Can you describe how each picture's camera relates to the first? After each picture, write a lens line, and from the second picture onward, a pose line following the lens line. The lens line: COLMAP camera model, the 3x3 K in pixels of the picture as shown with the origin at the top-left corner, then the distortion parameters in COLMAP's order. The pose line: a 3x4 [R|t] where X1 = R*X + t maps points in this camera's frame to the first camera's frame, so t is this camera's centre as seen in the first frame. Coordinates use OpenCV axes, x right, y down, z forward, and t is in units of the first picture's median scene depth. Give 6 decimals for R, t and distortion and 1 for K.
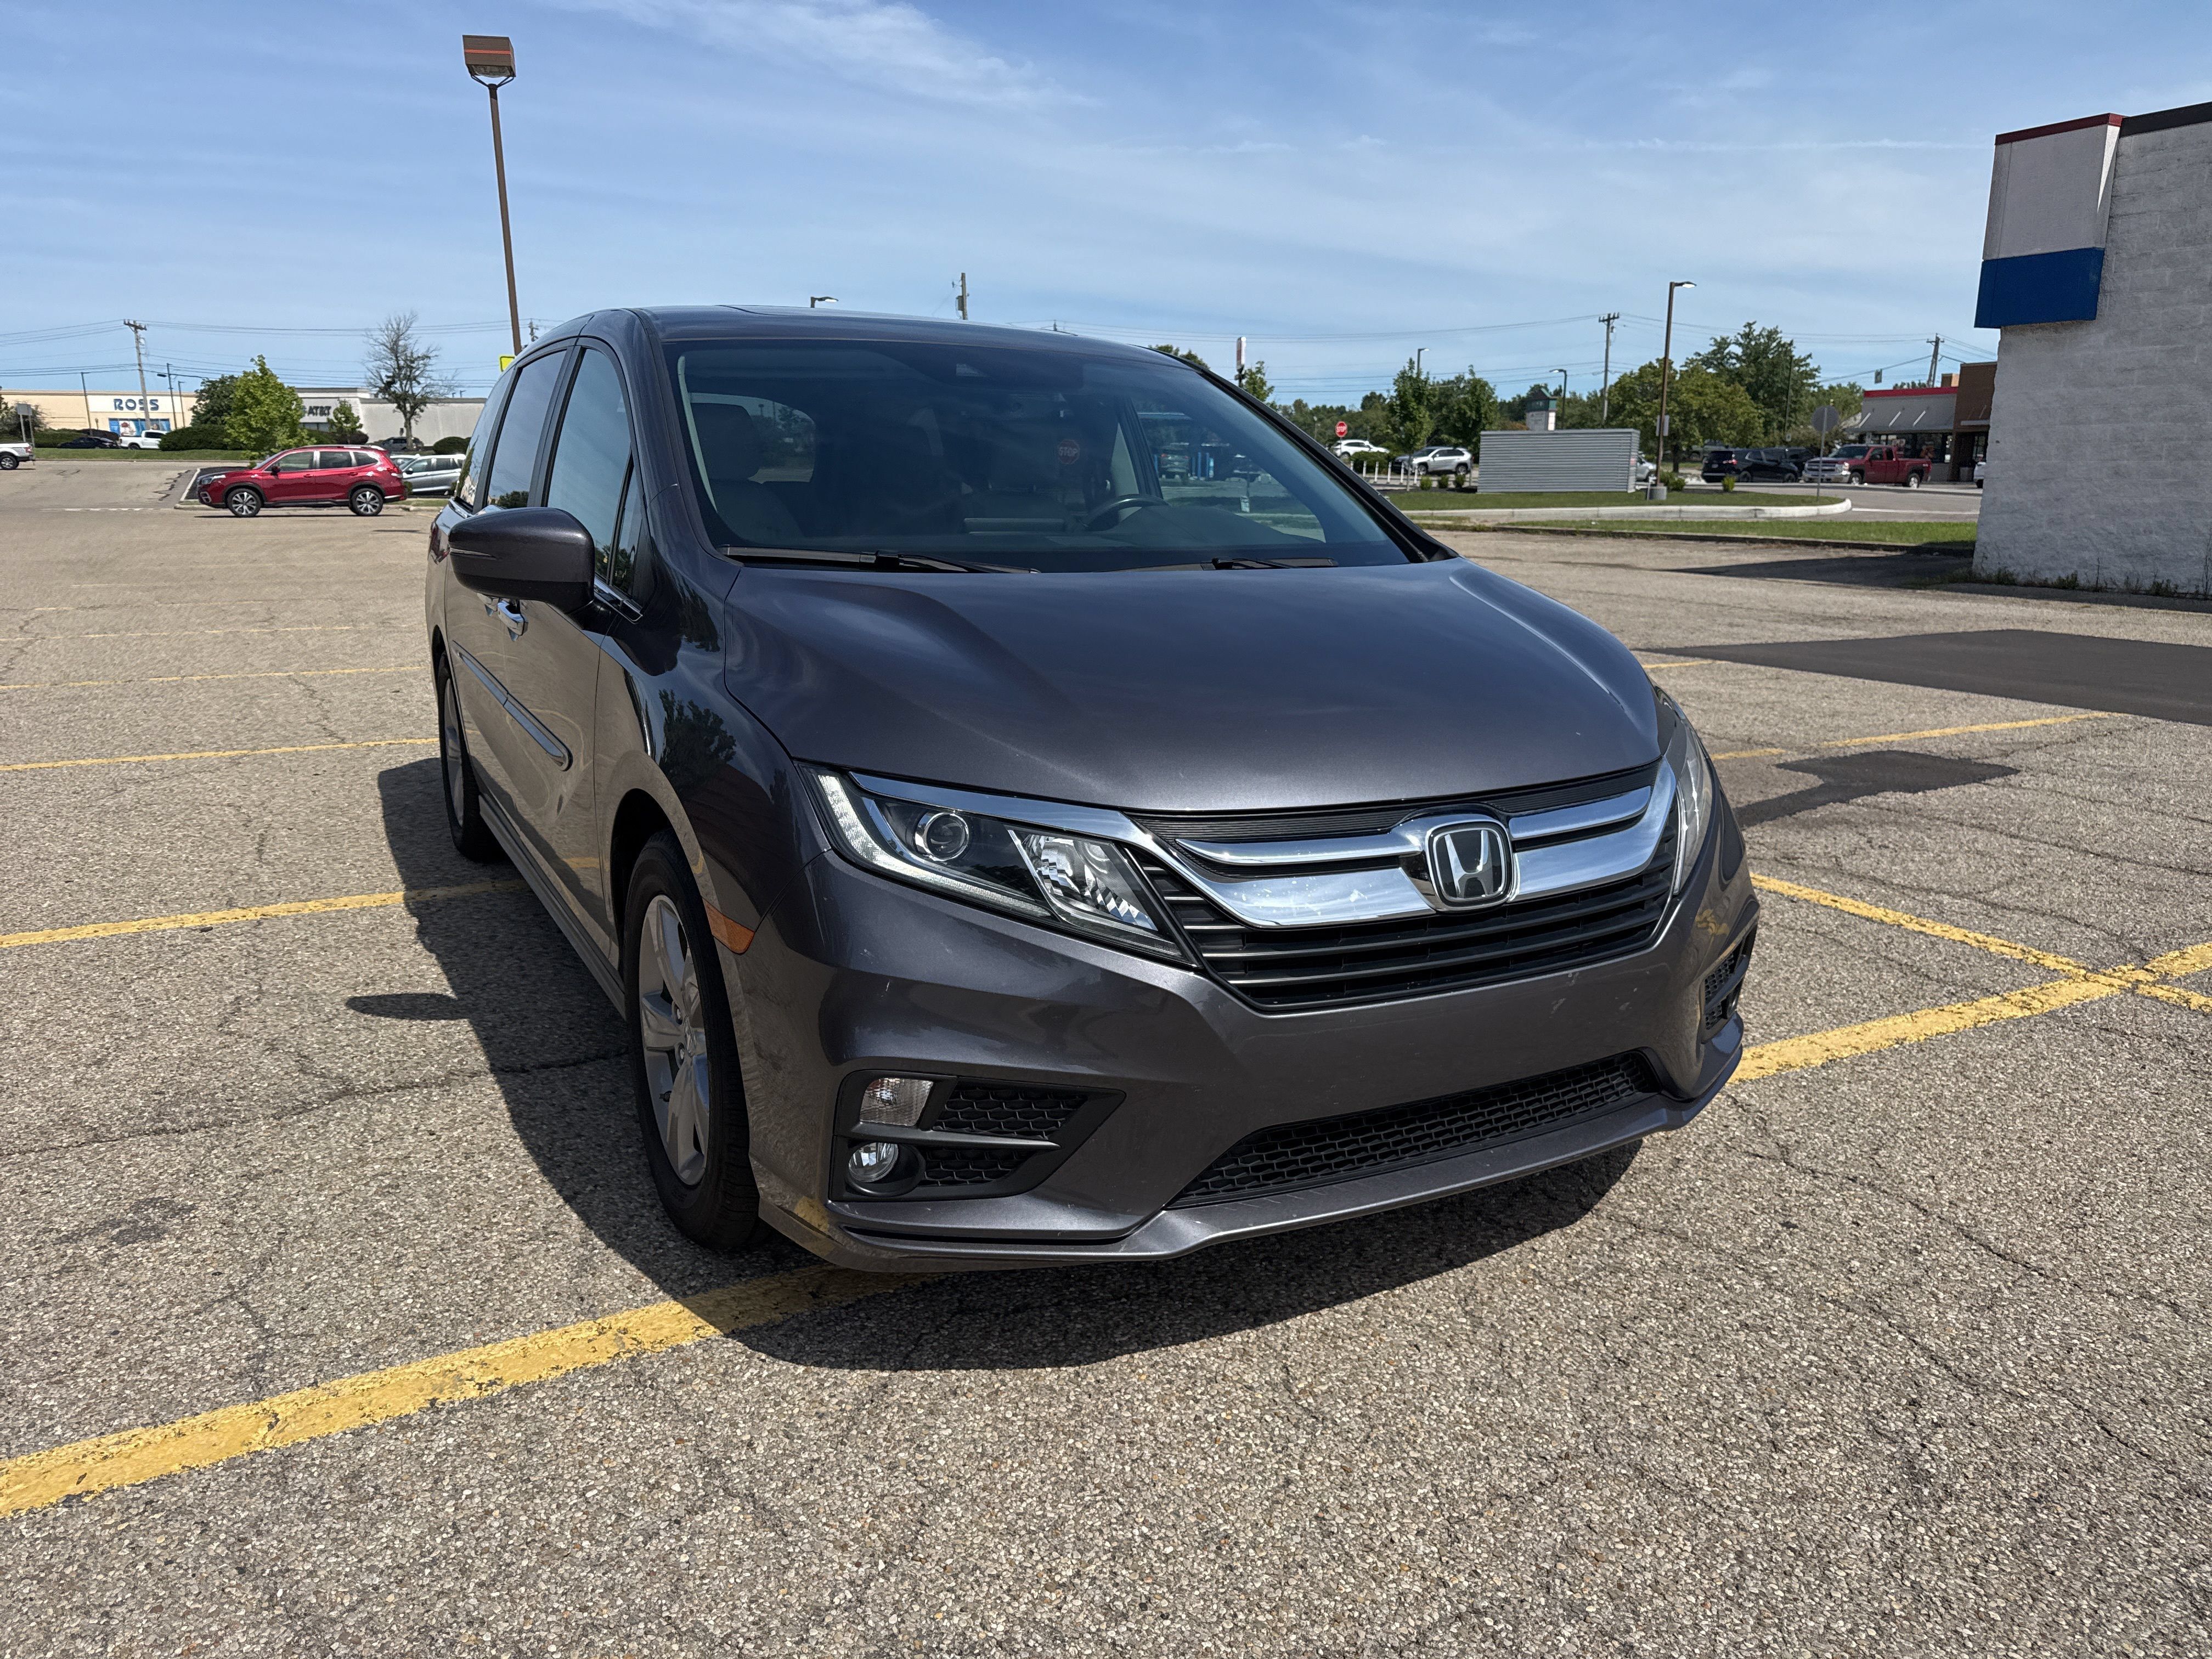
lens RADIAL K [[1551.5, 0, 1109.0], [0, 1551.5, 833.4], [0, 0, 1]] dist [0.021500, -0.027048]
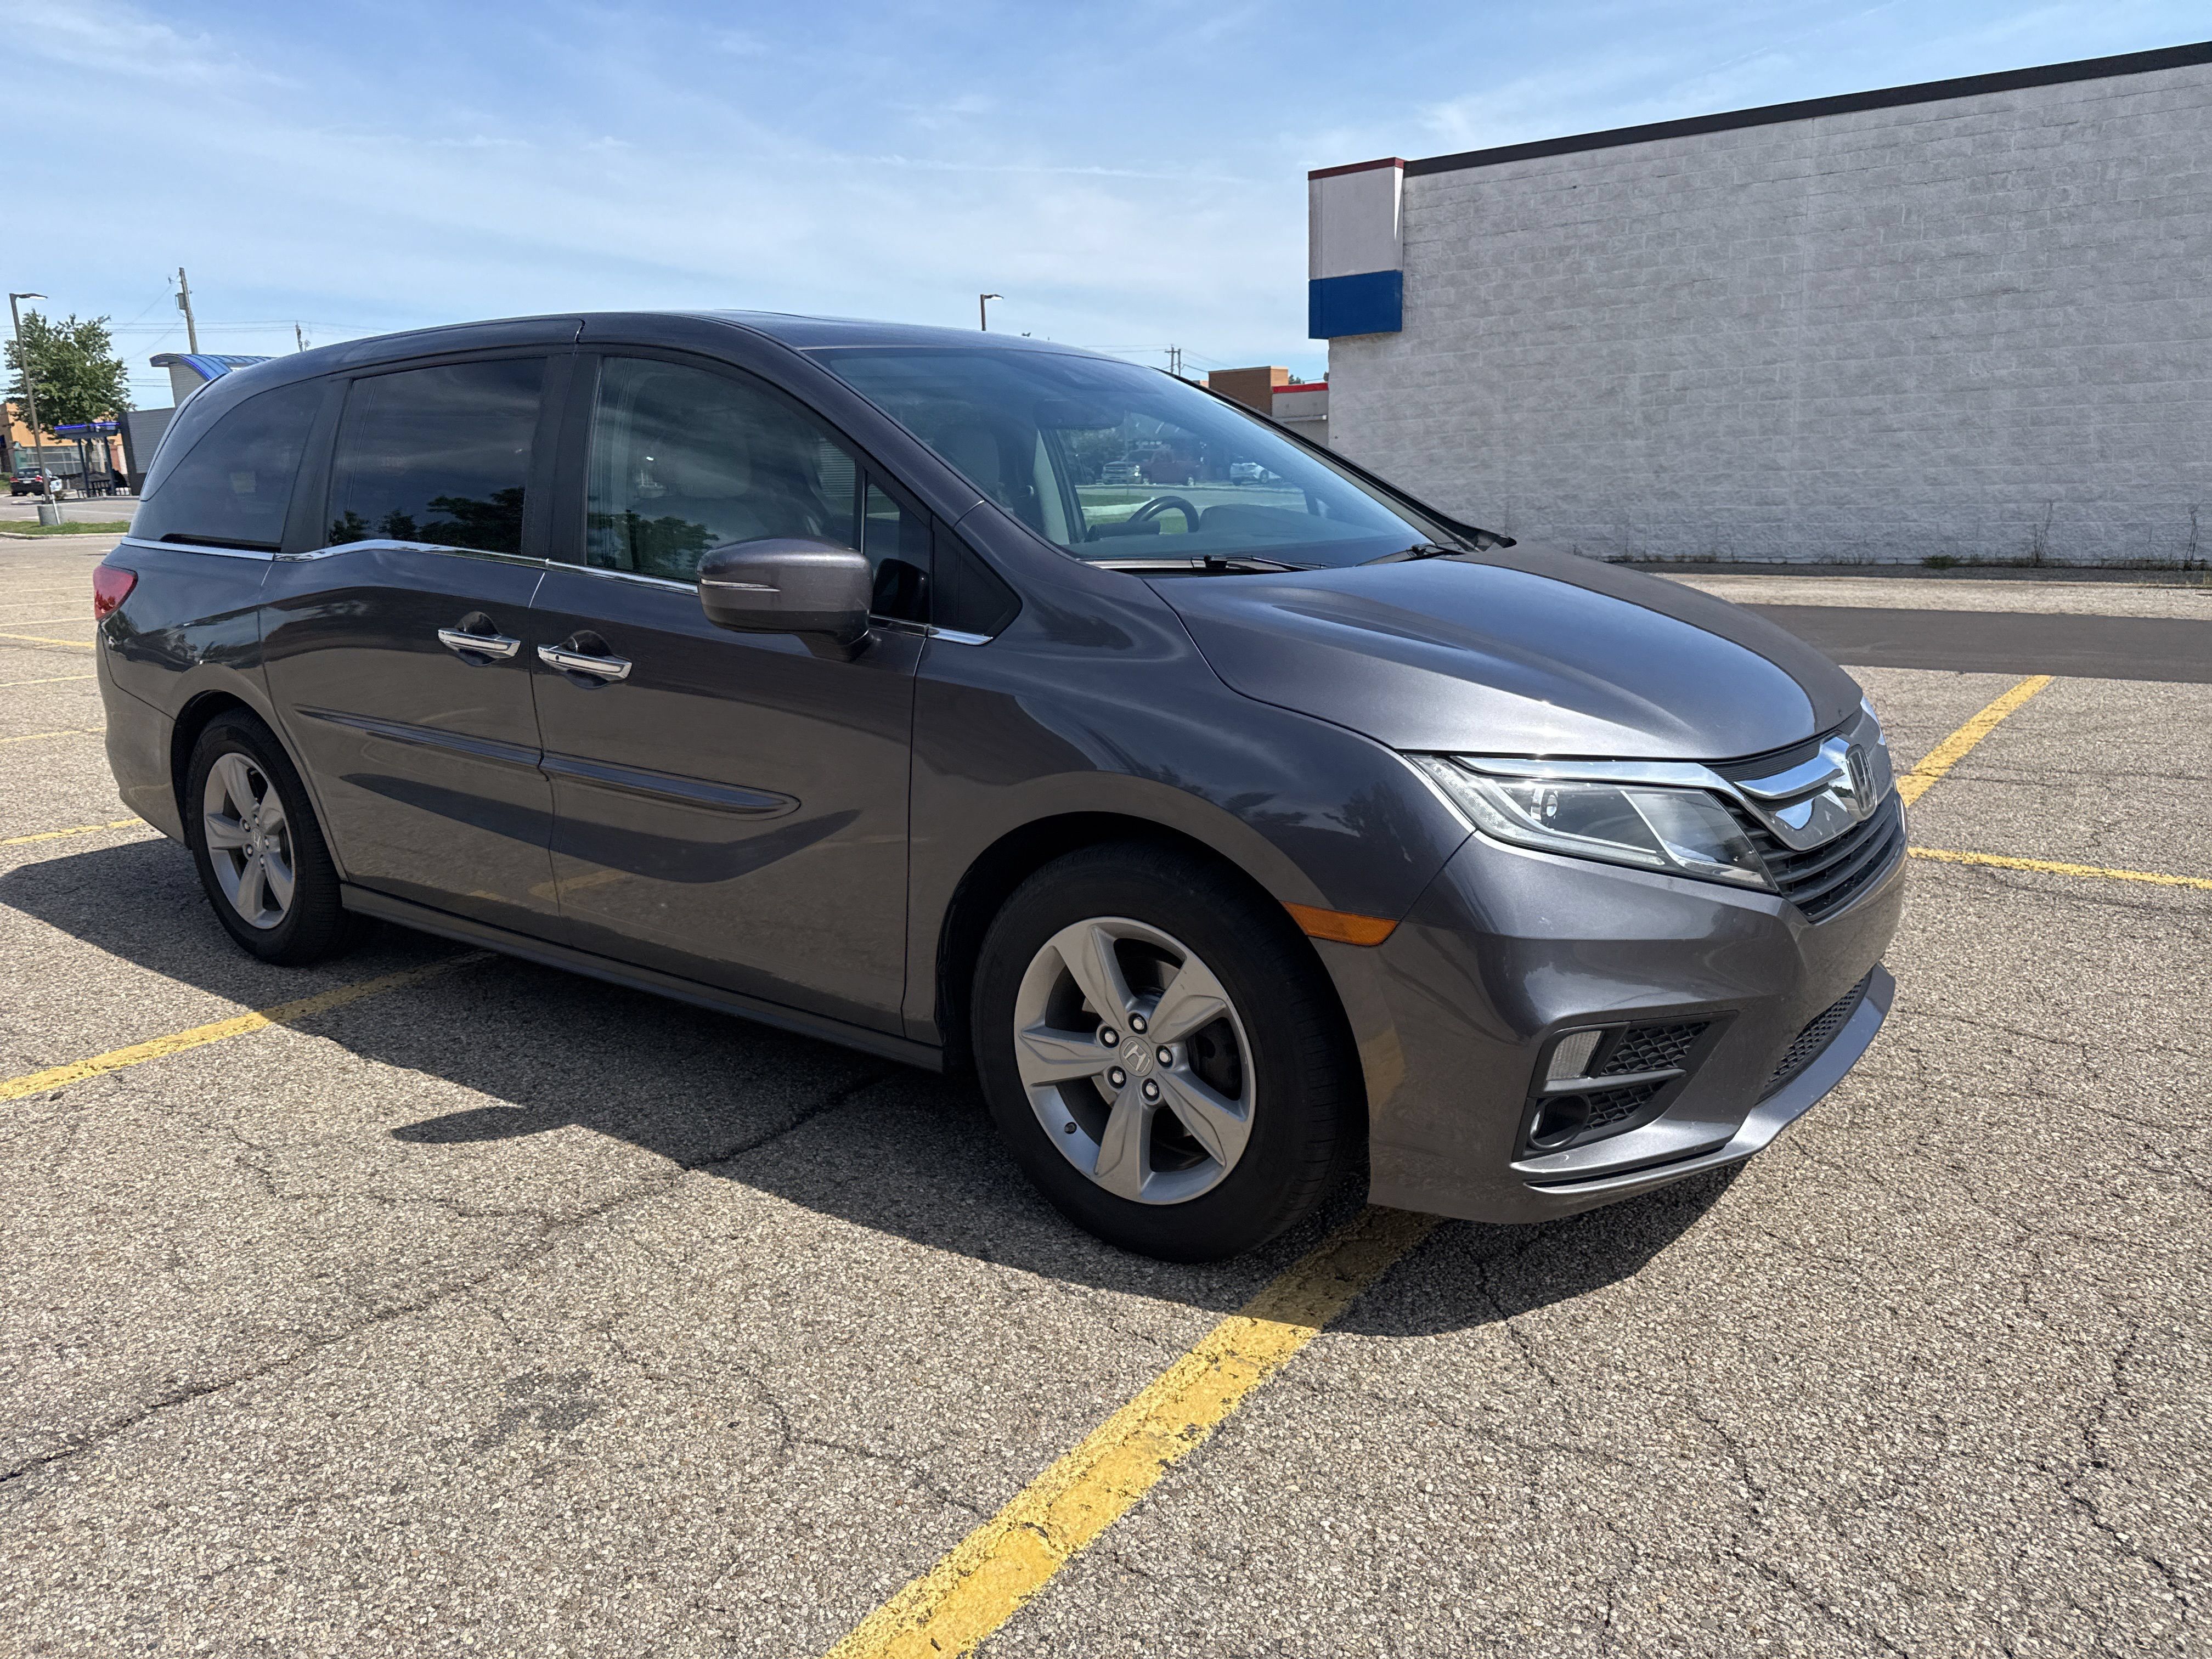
lens RADIAL K [[1551.5, 0, 1105.4], [0, 1551.5, 821.4], [0, 0, 1]] dist [0.021500, -0.027048]
pose [[0.907436, -0.121486, 0.402245, -0.635263], [0.125751, 0.991934, 0.015899, -0.033955], [-0.400932, 0.036156, 0.915394, 0.104896]]
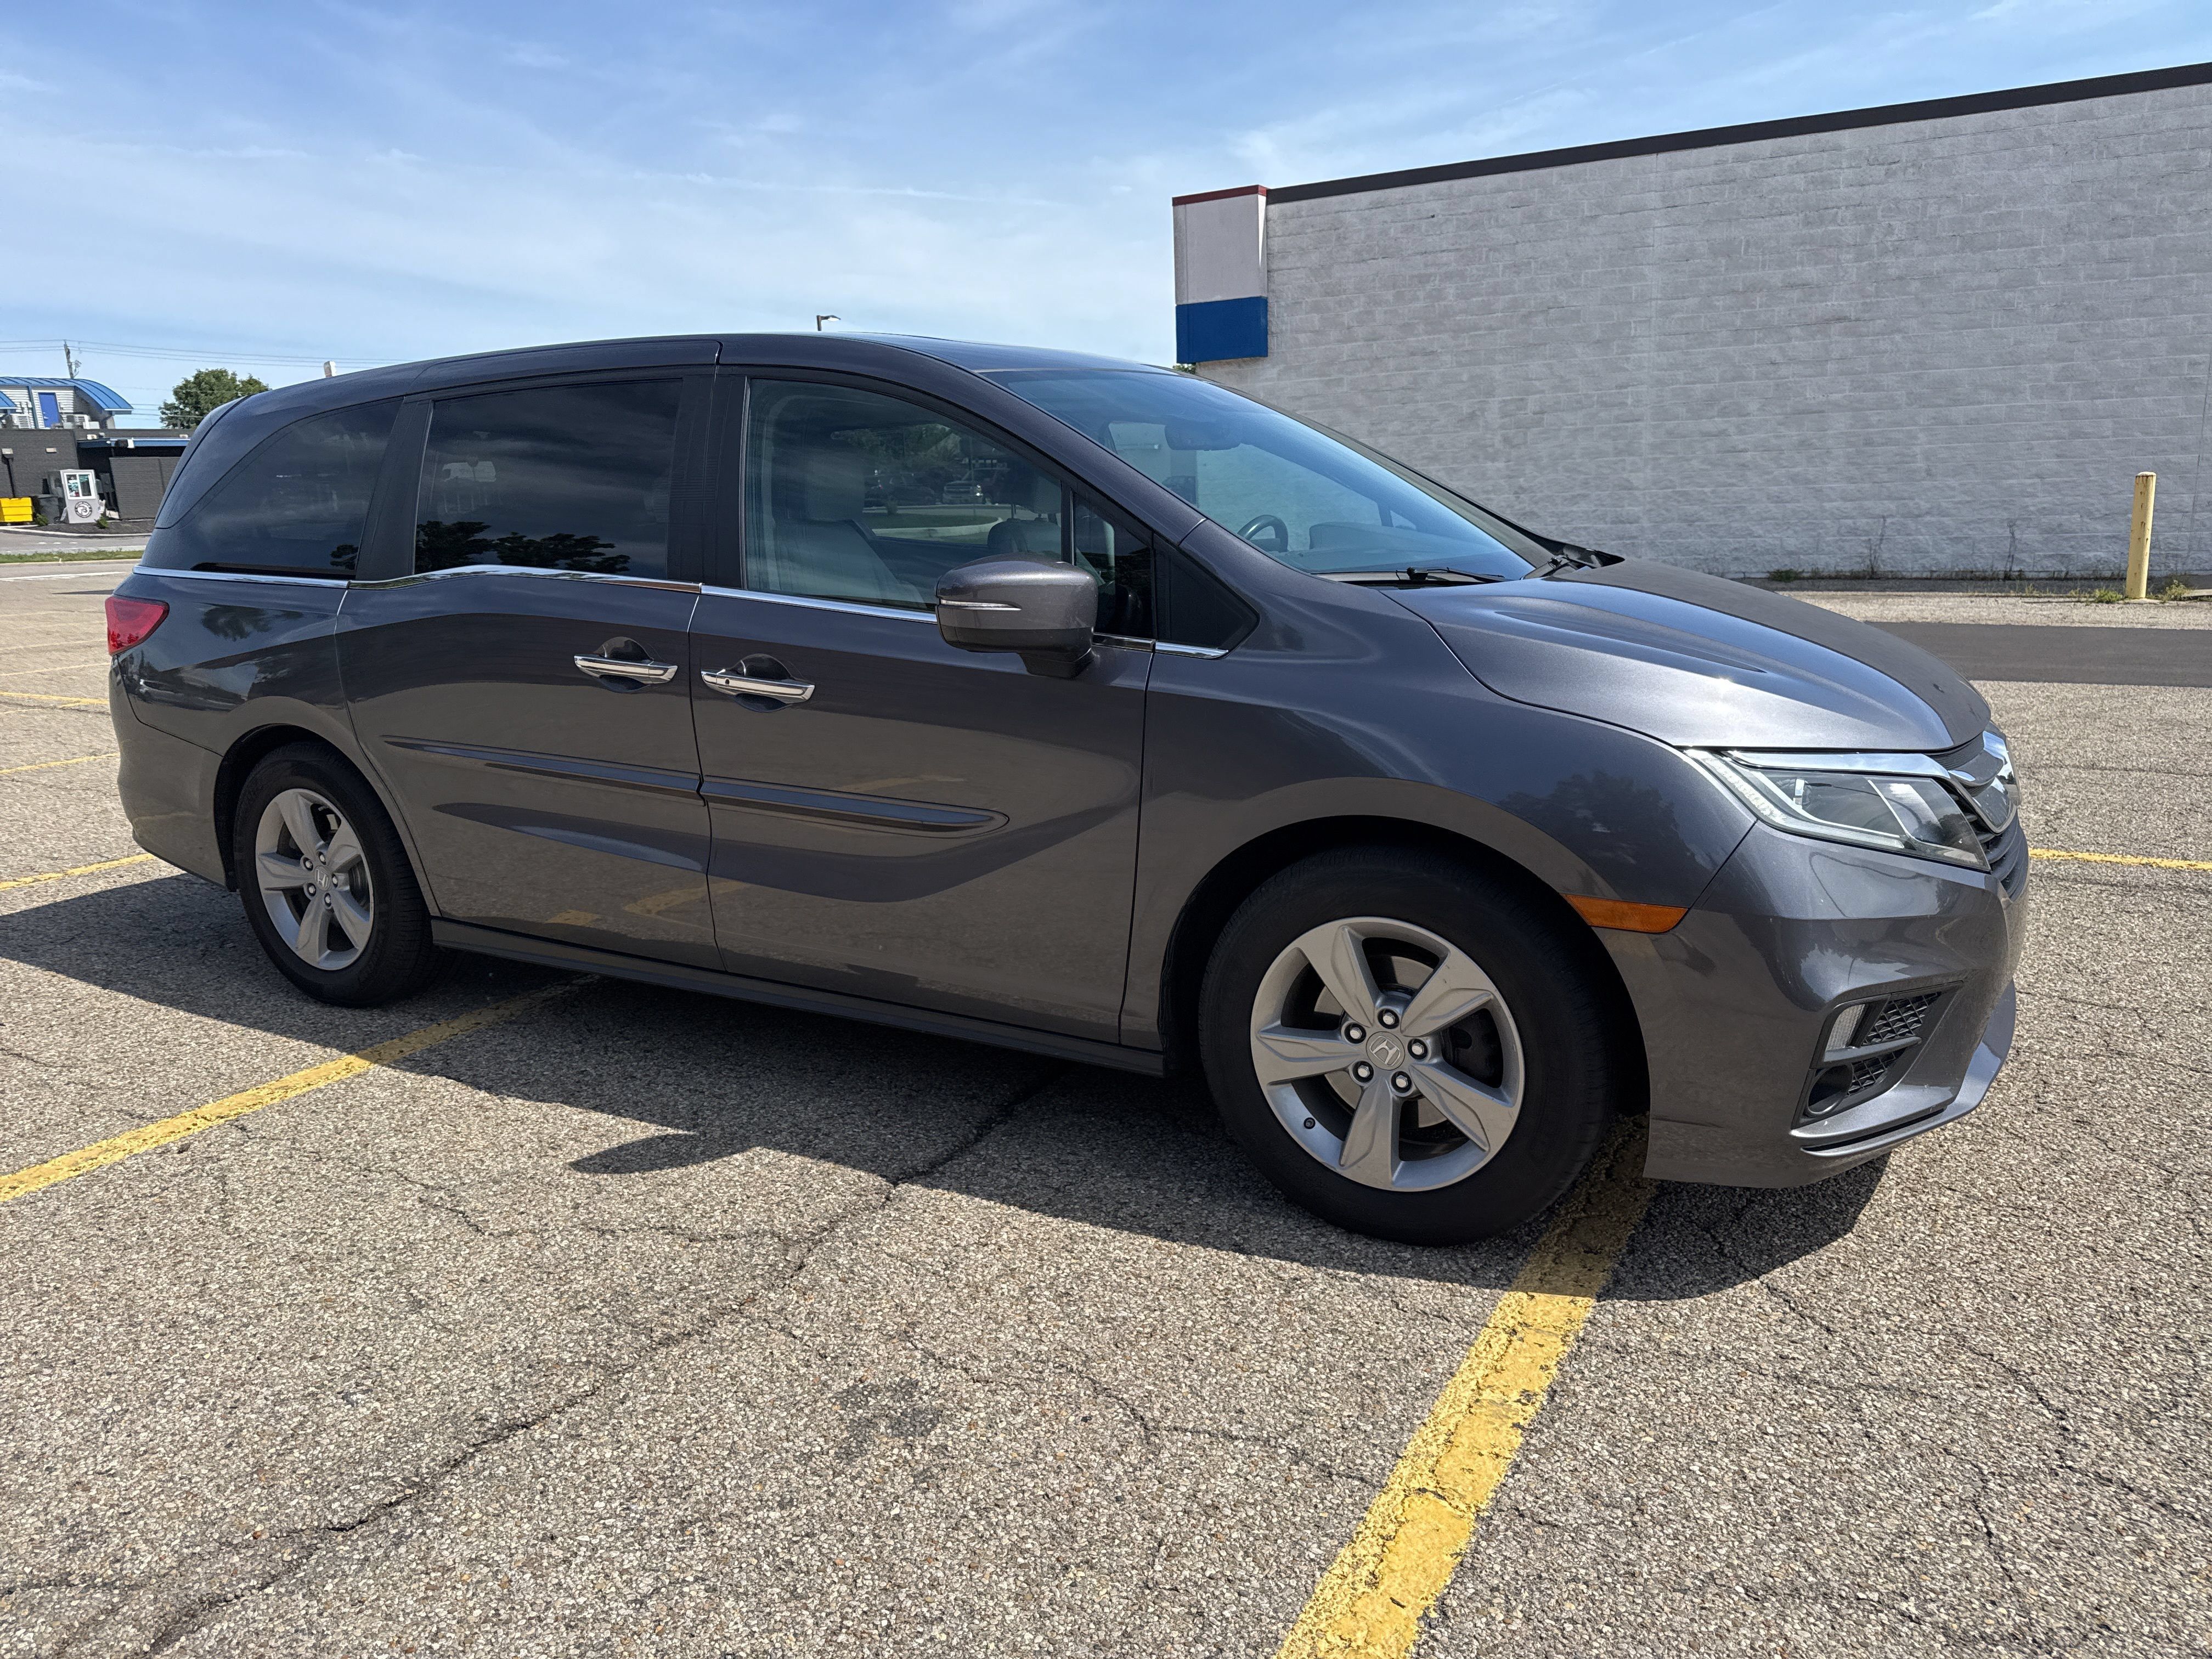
lens RADIAL K [[1551.5, 0, 1105.2], [0, 1551.5, 844.9], [0, 0, 1]] dist [0.021500, -0.027048]
pose [[0.855942, -0.147510, 0.495584, -0.875494], [0.152467, 0.987832, 0.030695, -0.060619], [-0.494082, 0.049287, 0.868017, 0.192714]]
